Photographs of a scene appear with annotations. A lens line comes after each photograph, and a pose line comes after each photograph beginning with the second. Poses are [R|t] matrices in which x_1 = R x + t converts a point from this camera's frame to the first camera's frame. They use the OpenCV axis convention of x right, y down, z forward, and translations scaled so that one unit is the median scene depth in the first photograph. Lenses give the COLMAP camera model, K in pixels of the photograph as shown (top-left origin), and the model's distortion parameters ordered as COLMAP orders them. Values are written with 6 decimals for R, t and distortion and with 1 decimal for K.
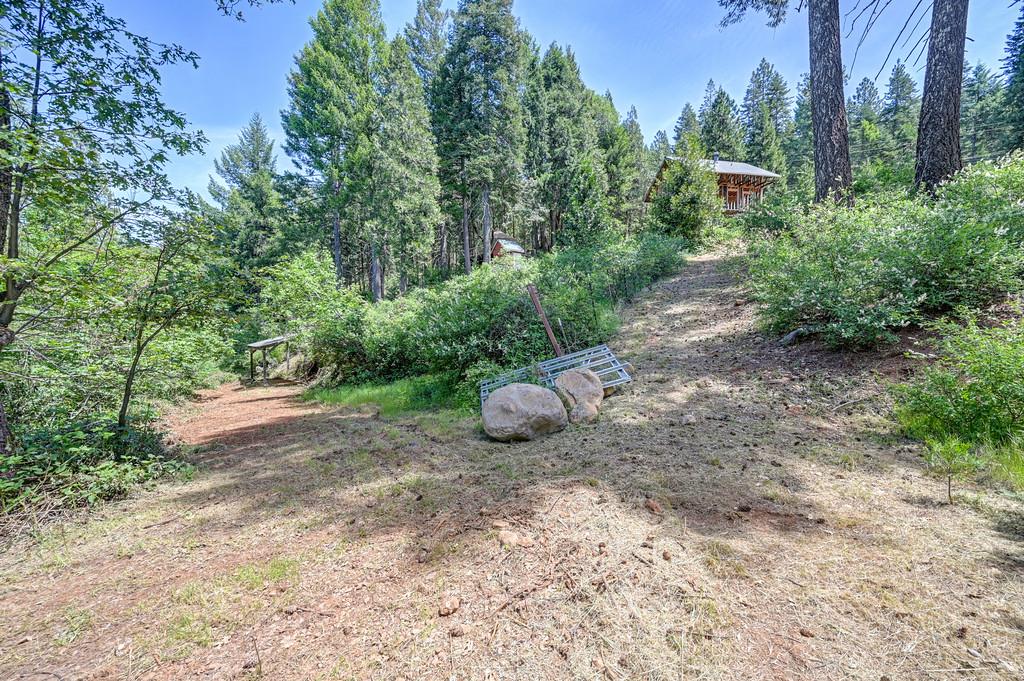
lens RADIAL K [[403.1, 0, 512.9], [0, 403.1, 338.0], [0, 0, 1]] dist [-0.002732, -0.000341]
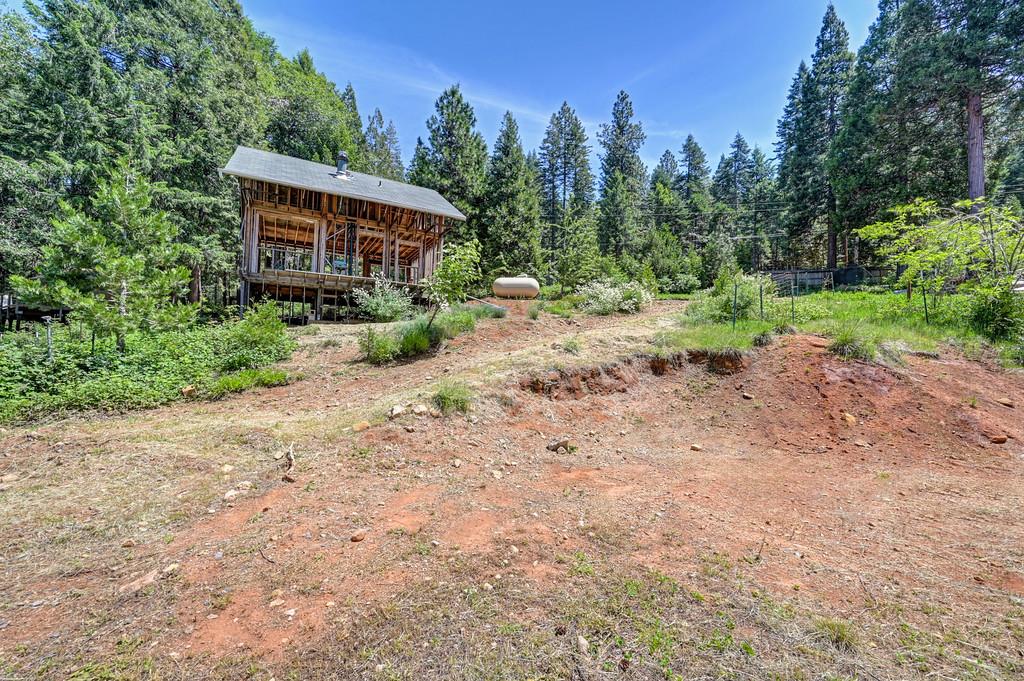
lens RADIAL K [[403.1, 0, 511.9], [0, 403.1, 342.5], [0, 0, 1]] dist [-0.002732, -0.000341]
pose [[0.953031, 0.035733, 0.300757, 0.309203], [-0.010420, 0.996296, -0.085351, -0.110578], [-0.302693, 0.078209, 0.949874, 0.279360]]
